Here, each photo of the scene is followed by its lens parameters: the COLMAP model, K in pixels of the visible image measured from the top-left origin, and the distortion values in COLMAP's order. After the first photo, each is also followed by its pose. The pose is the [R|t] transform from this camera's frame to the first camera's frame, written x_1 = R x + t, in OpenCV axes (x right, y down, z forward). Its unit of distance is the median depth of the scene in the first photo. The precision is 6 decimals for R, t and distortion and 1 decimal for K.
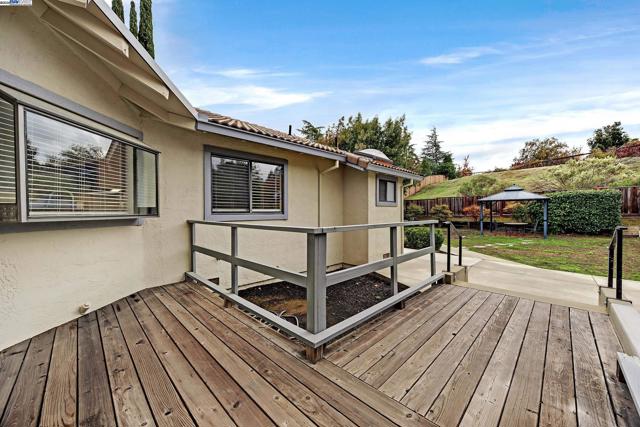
lens RADIAL K [[244.4, 0, 320.0], [0, 244.4, 213.5], [0, 0, 1]] dist [-0.006095, 0.000249]
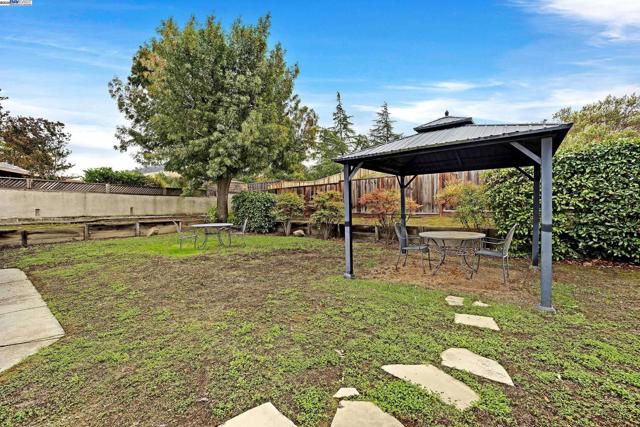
lens RADIAL K [[264.8, 0, 320.0], [0, 264.8, 213.5], [0, 0, 1]] dist [-0.002357, -0.000319]
pose [[0.992591, -0.002975, 0.121467, 0.534498], [0.002799, 0.999995, 0.001621, 0.010896], [-0.121471, -0.001269, 0.992594, 0.607236]]
